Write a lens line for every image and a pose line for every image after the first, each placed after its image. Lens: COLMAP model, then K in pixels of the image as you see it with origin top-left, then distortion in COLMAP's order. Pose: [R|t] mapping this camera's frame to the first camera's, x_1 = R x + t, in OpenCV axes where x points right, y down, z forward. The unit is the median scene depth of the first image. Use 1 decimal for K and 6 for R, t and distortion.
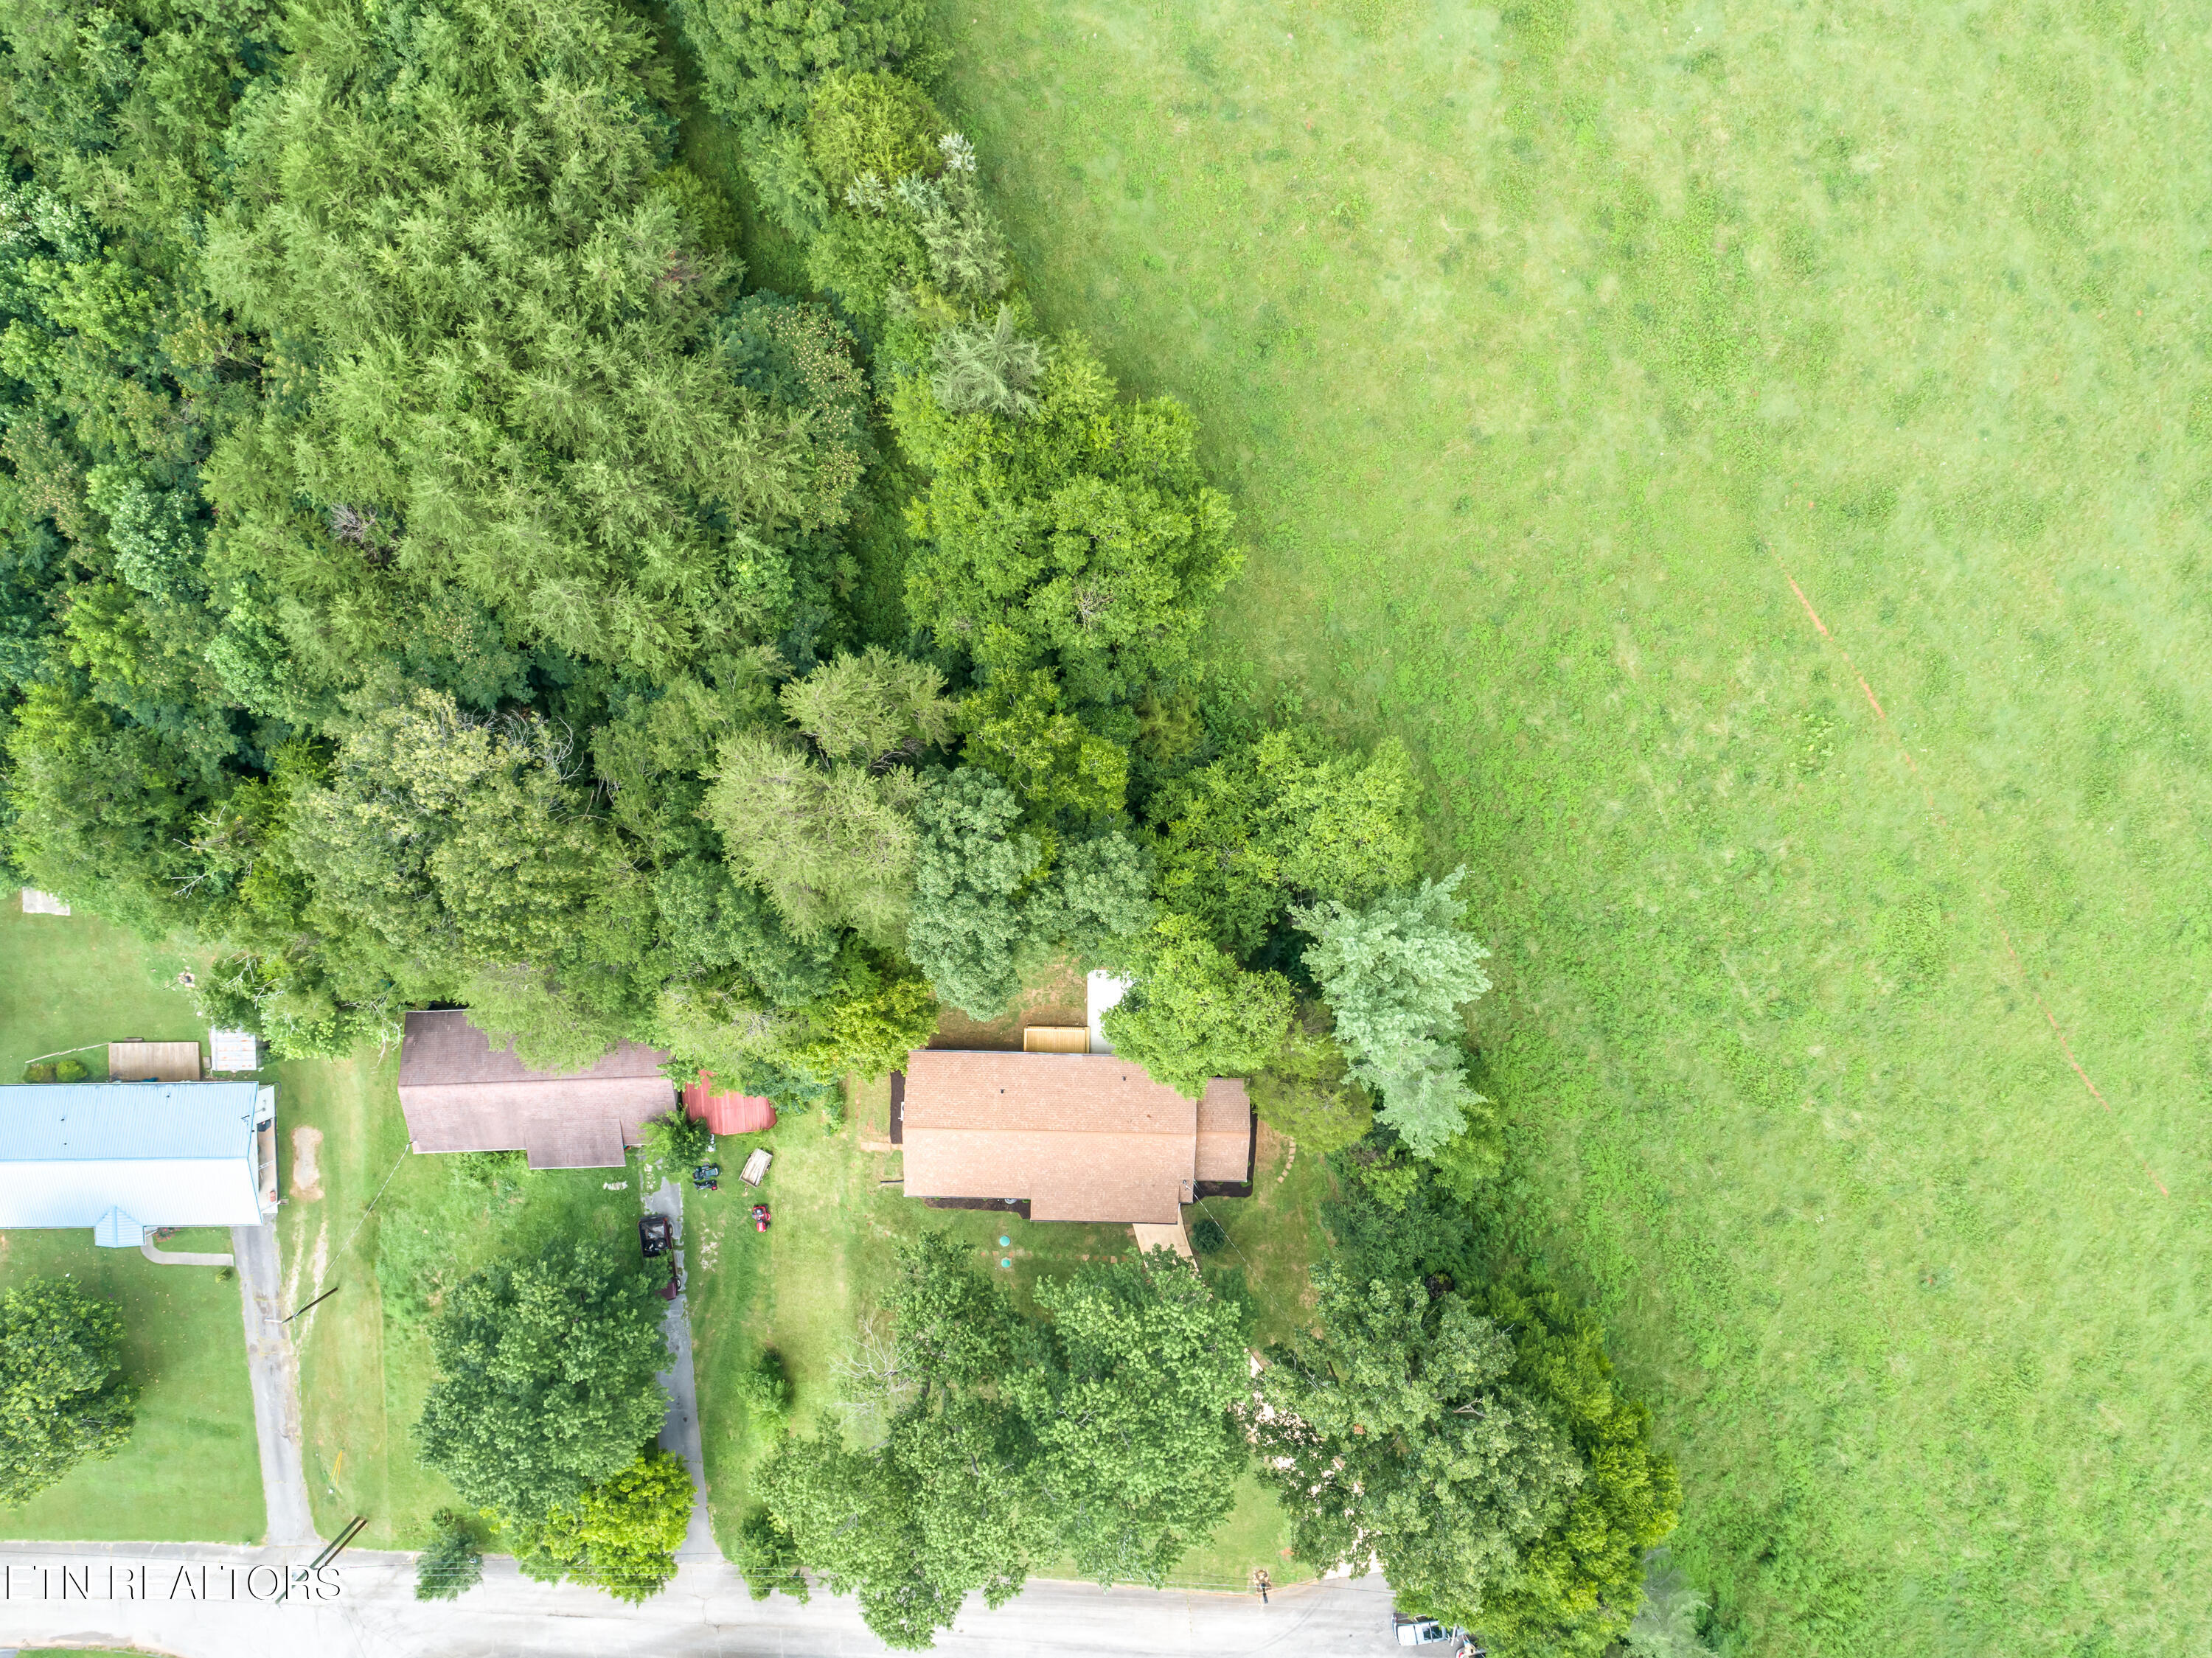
lens RADIAL K [[1681.9, 0, 1124.1], [0, 1681.9, 833.9], [0, 0, 1]] dist [-0.021031, 0.005671]
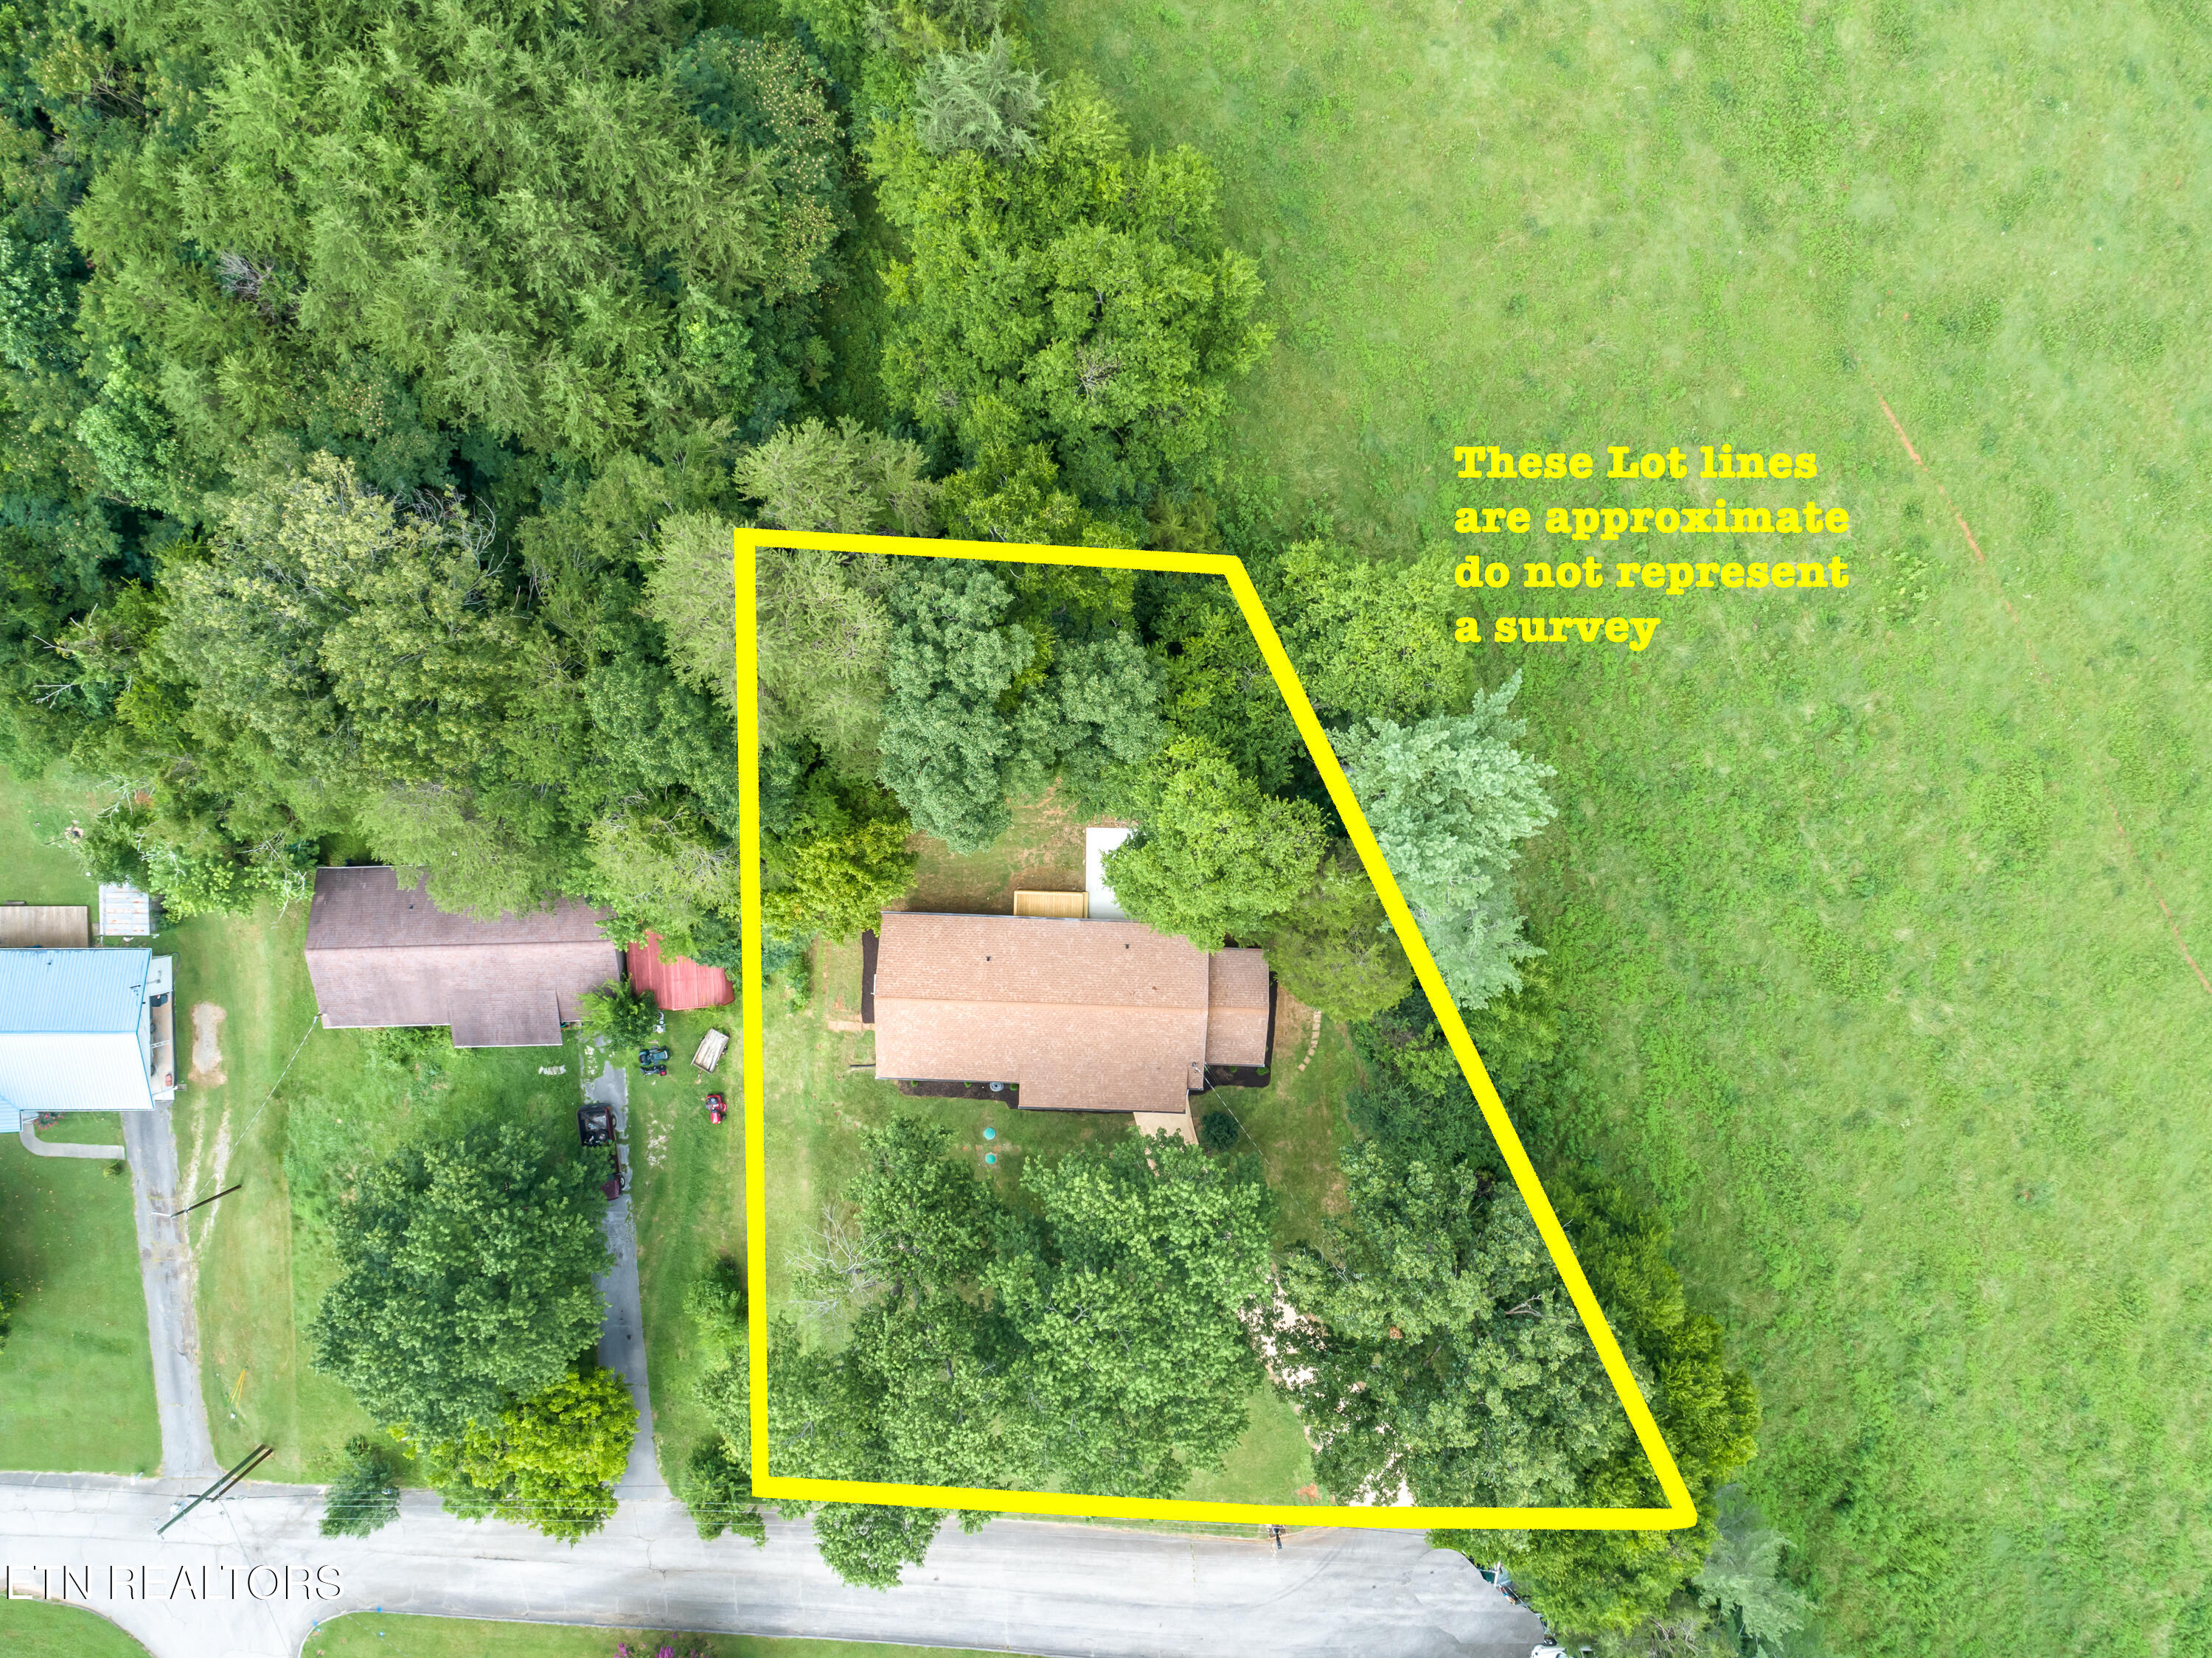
lens RADIAL K [[1681.9, 0, 1124.1], [0, 1681.9, 833.9], [0, 0, 1]] dist [-0.021031, 0.005671]
pose [[0.999939, 0.010951, 0.001541, -0.003664], [-0.010947, 0.999937, -0.002666, 0.096038], [-0.001570, 0.002649, 0.999995, 0.127497]]
